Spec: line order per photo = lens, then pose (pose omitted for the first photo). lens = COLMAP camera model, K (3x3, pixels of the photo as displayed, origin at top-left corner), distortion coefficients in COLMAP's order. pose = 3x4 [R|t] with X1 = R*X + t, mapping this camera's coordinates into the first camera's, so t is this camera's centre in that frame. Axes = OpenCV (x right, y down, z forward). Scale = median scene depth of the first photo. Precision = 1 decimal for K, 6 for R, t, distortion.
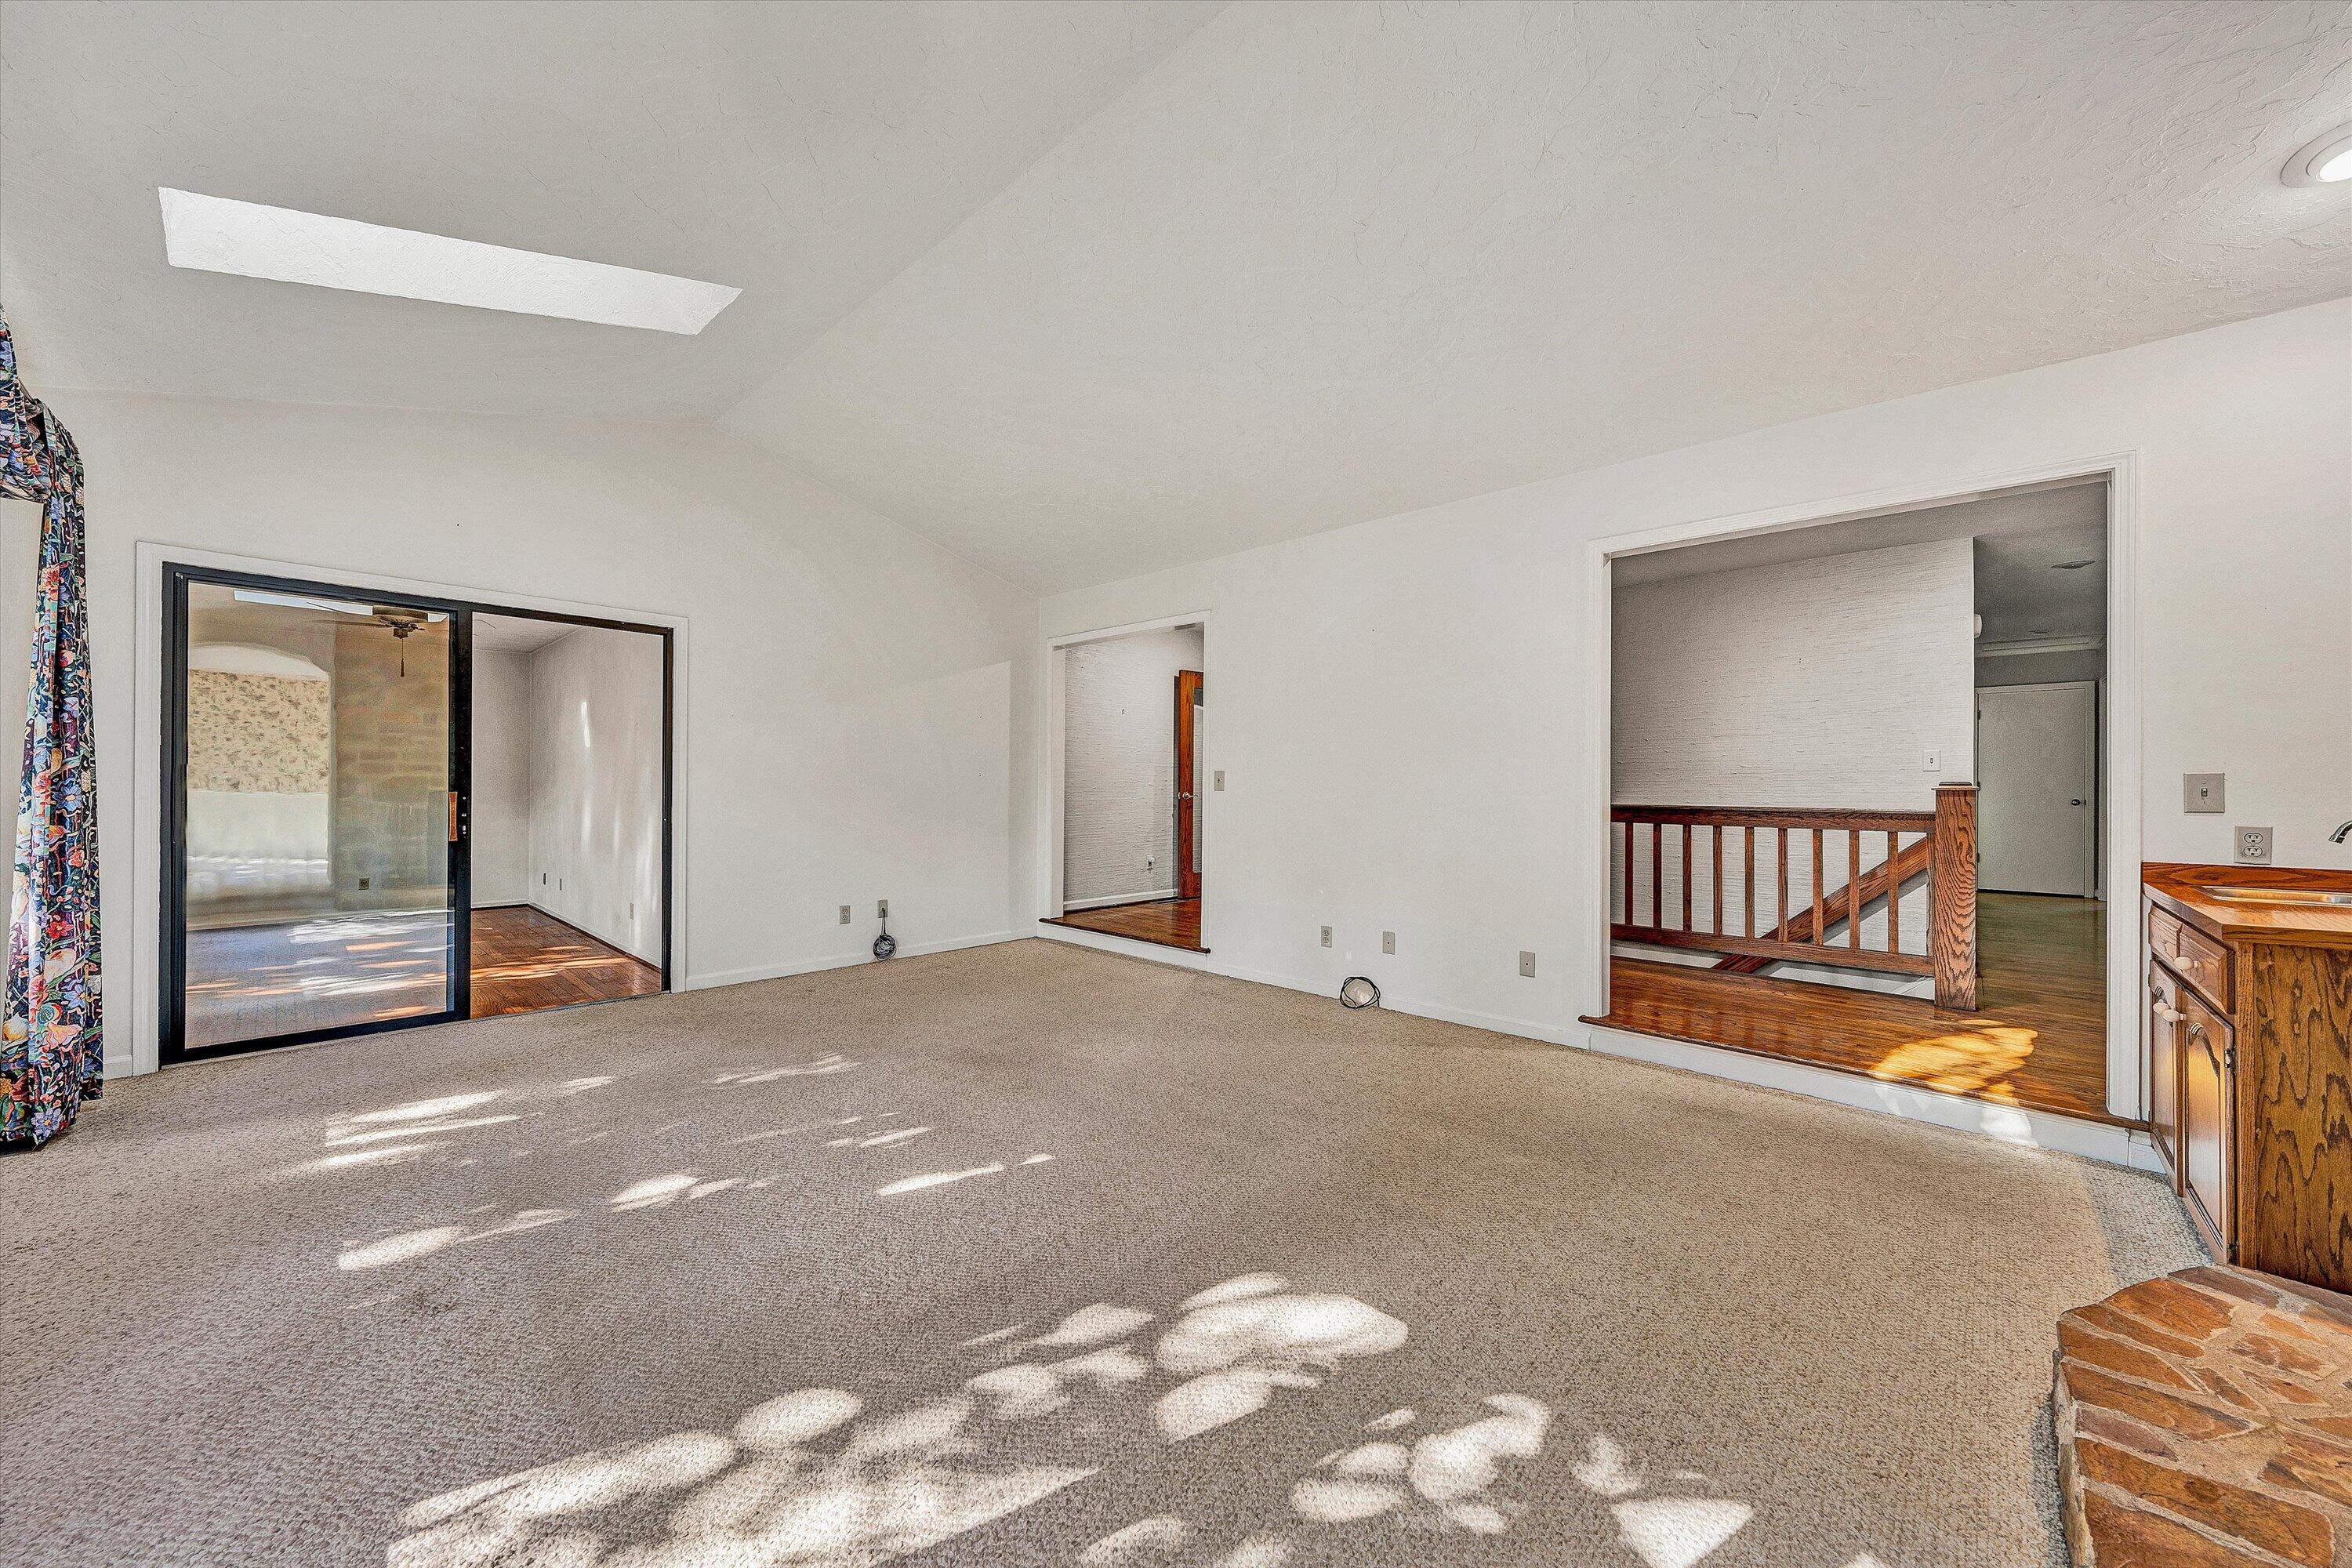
lens RADIAL K [[800.2, 0, 1158.8], [0, 800.2, 785.8], [0, 0, 1]] dist [-0.002089, -0.000125]
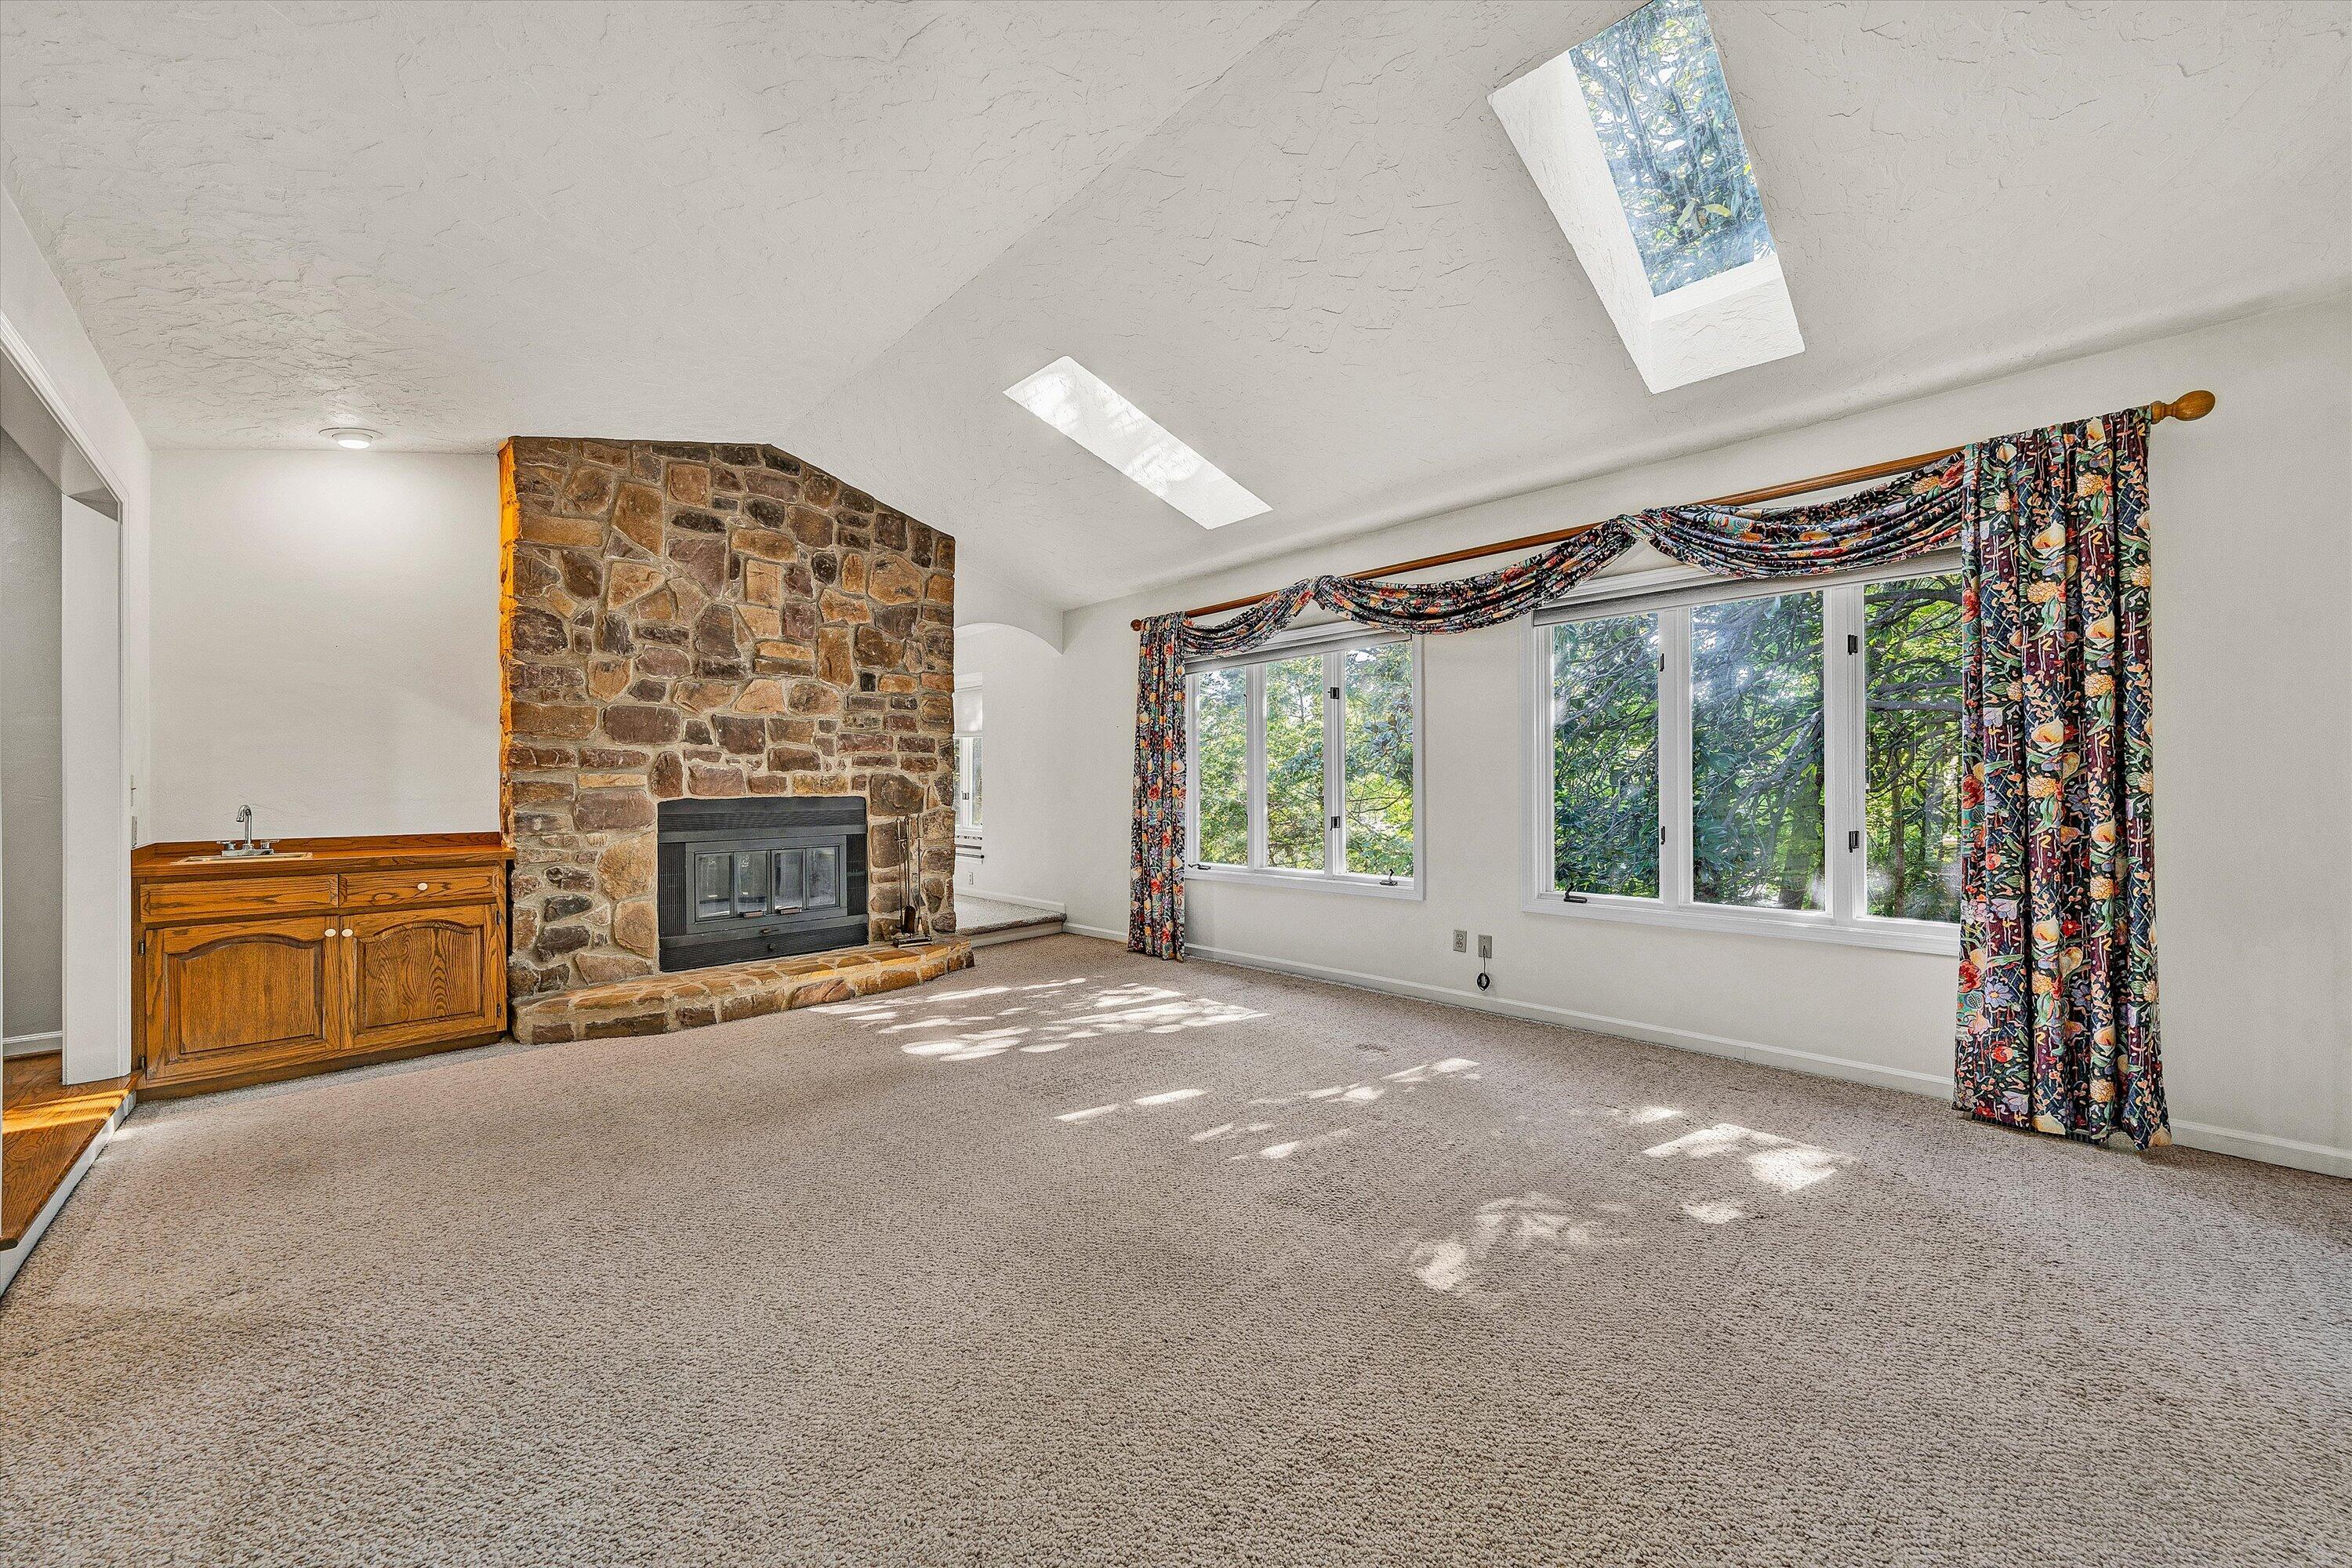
lens RADIAL K [[800.2, 0, 1158.8], [0, 800.2, 785.8], [0, 0, 1]] dist [-0.002089, -0.000125]
pose [[-0.999915, 0.006163, 0.011514, -0.453279], [0.006085, 0.999958, -0.006822, 0.004507], [-0.011555, -0.006751, -0.999910, 3.489656]]
